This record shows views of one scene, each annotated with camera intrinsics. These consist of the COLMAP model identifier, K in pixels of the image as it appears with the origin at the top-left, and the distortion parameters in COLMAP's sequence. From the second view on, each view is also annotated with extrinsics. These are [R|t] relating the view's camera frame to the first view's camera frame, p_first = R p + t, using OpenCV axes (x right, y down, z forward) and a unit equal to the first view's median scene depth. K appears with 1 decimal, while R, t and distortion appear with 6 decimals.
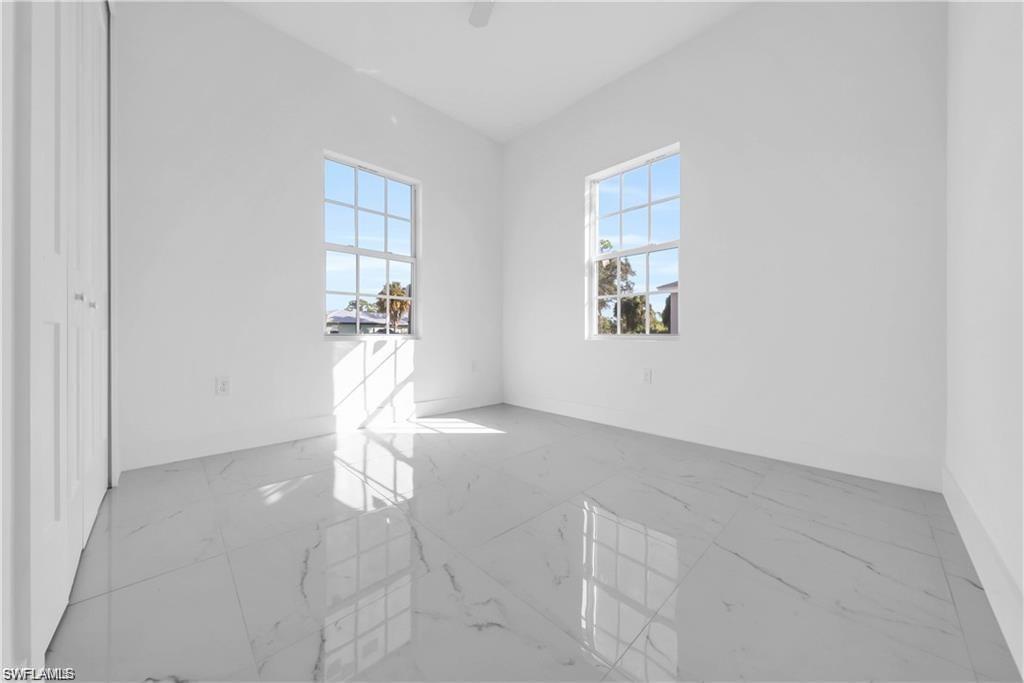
lens RADIAL K [[355.9, 0, 512.2], [0, 355.9, 335.7], [0, 0, 1]] dist [-0.000022, -0.000003]
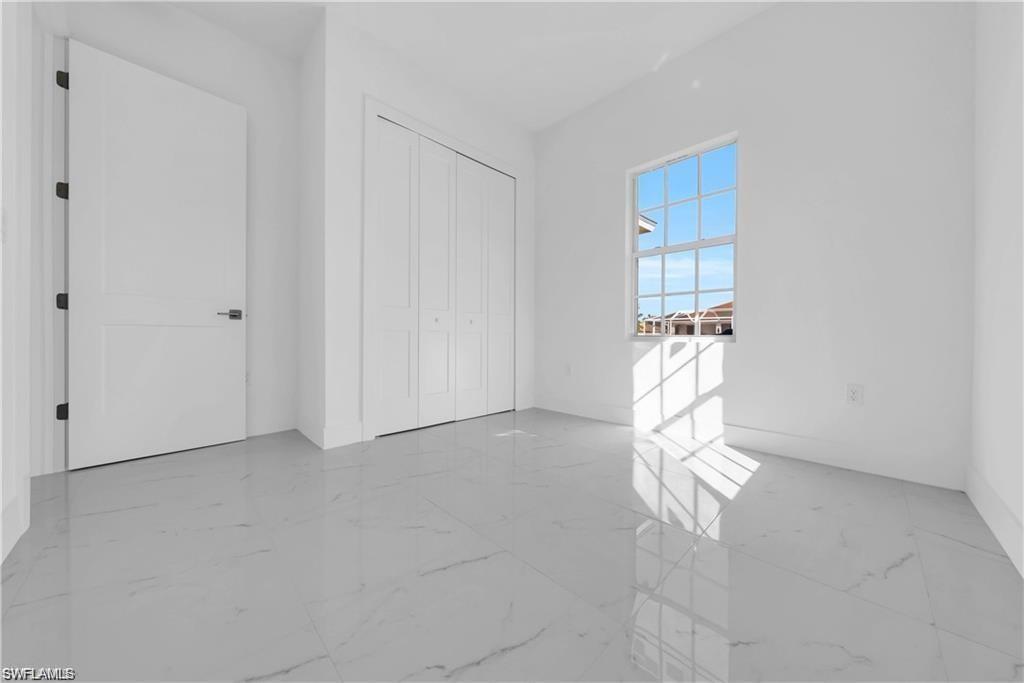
lens RADIAL K [[355.9, 0, 512.2], [0, 355.9, 335.7], [0, 0, 1]] dist [-0.000022, -0.000003]
pose [[-0.004066, 0.001905, -0.999990, 0.544143], [-0.005453, 0.999983, 0.001928, -0.002881], [0.999977, 0.005461, -0.004055, 0.589197]]
